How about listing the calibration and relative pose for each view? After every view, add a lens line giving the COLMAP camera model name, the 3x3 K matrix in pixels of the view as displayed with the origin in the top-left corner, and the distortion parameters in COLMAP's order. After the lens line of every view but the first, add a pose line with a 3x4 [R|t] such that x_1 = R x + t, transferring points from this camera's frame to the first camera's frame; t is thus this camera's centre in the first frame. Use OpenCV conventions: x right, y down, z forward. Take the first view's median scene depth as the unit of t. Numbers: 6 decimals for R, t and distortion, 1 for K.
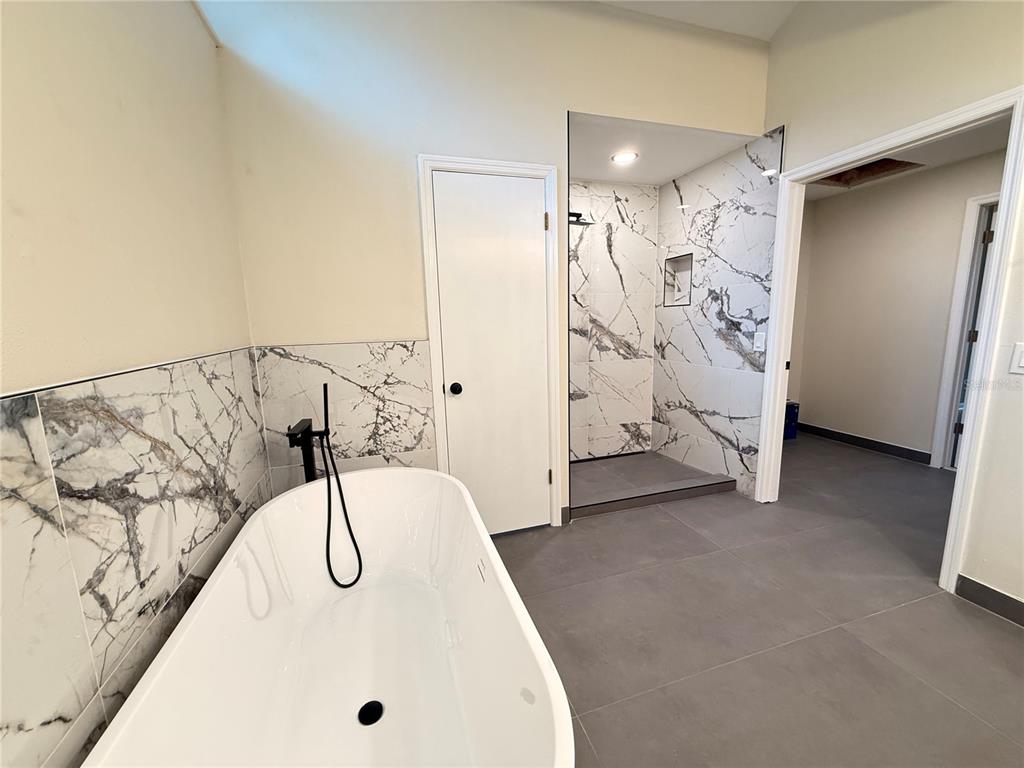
lens RADIAL K [[407.9, 0, 510.6], [0, 407.9, 386.0], [0, 0, 1]] dist [-0.000347, -0.001248]
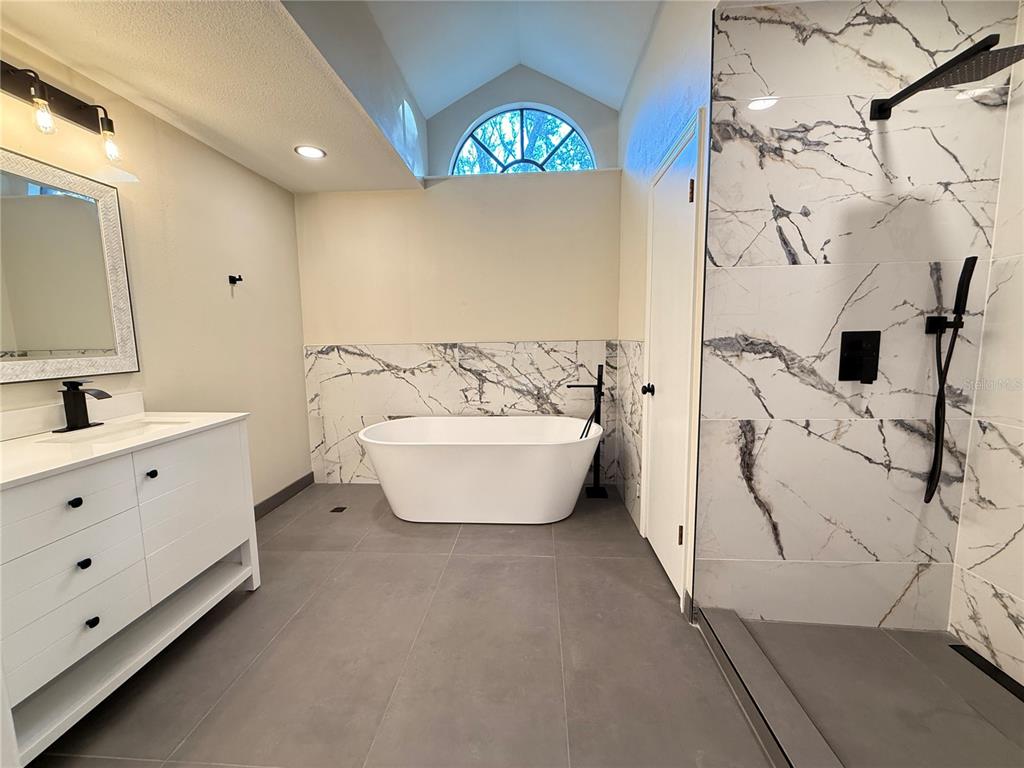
lens RADIAL K [[407.9, 0, 509.1], [0, 407.9, 385.4], [0, 0, 1]] dist [-0.000347, -0.001248]
pose [[-0.364599, 0.148282, -0.919282, 2.307123], [-0.125914, 0.970321, 0.206454, -0.426507], [0.922612, 0.191024, -0.335107, 2.457181]]
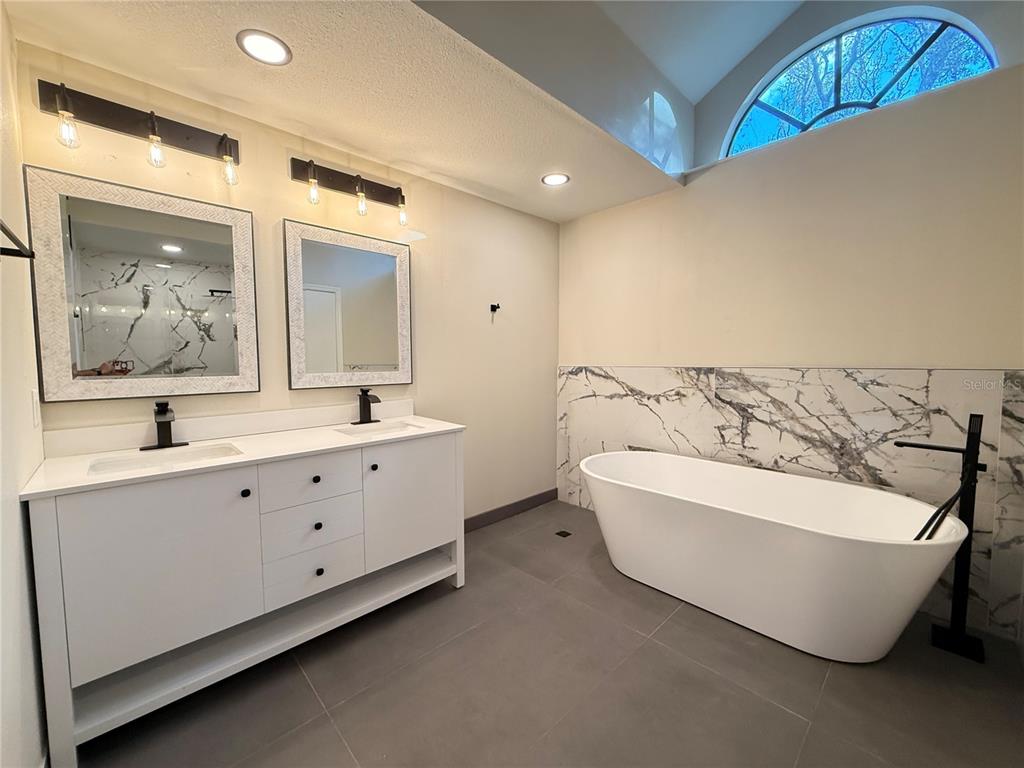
lens RADIAL K [[407.9, 0, 508.0], [0, 407.9, 384.8], [0, 0, 1]] dist [-0.000347, -0.001248]
pose [[-0.897131, 0.061977, -0.437396, 1.658655], [-0.041296, 0.974009, 0.222713, -0.445597], [0.439830, 0.217865, -0.871254, 2.631758]]
